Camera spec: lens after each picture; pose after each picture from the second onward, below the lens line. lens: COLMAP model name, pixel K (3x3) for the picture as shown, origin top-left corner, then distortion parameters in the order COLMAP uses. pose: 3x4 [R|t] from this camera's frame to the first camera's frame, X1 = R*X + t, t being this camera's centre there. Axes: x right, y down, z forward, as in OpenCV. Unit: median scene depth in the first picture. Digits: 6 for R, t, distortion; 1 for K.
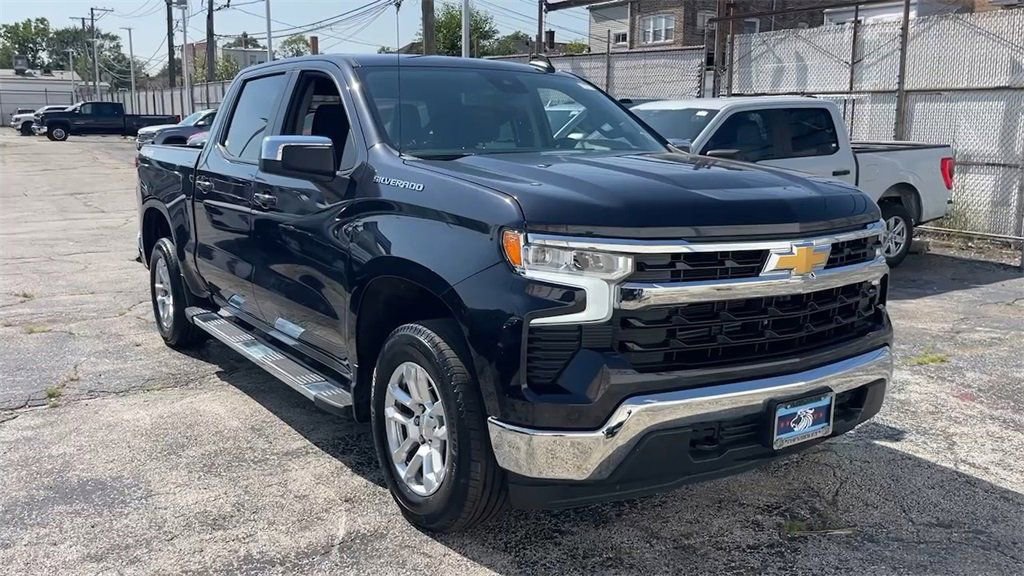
lens RADIAL K [[893.3, 0, 512.0], [0, 893.3, 288.0], [0, 0, 1]] dist [0.034814, -0.013999]
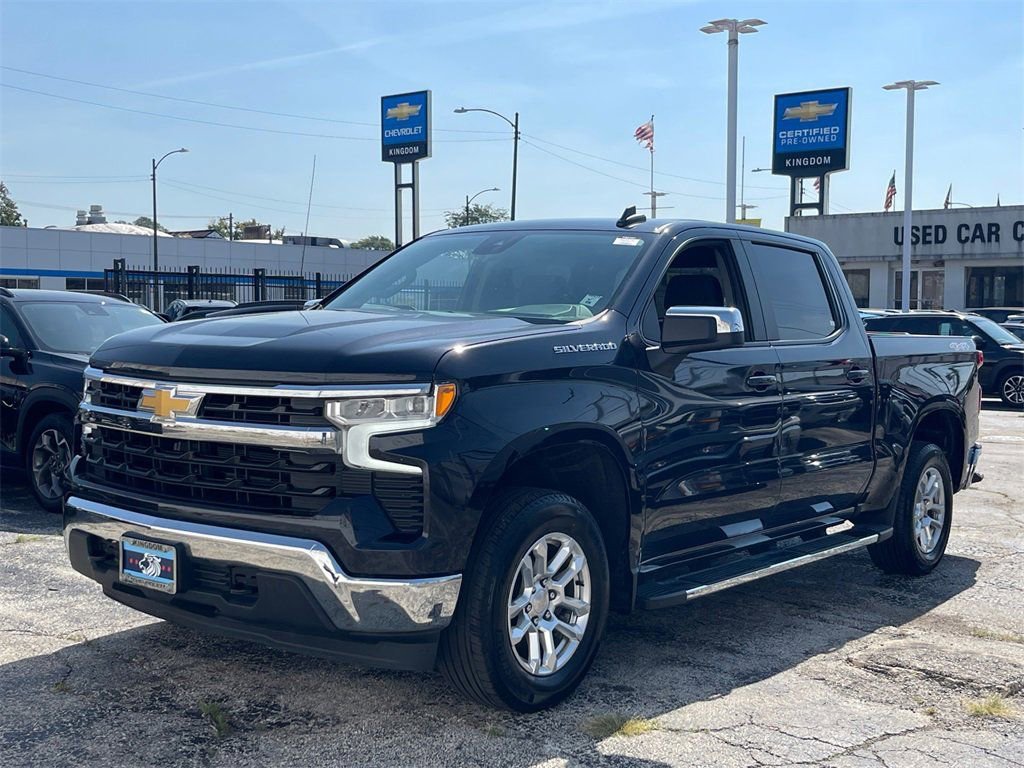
lens RADIAL K [[1281.1, 0, 512.0], [0, 1281.1, 384.0], [0, 0, 1]] dist [0.158095, -0.538709]
pose [[0.301502, 0.044778, -0.952413, 1.442008], [-0.188117, 0.982055, -0.013380, -0.083612], [0.934724, 0.183200, 0.304515, 0.728804]]
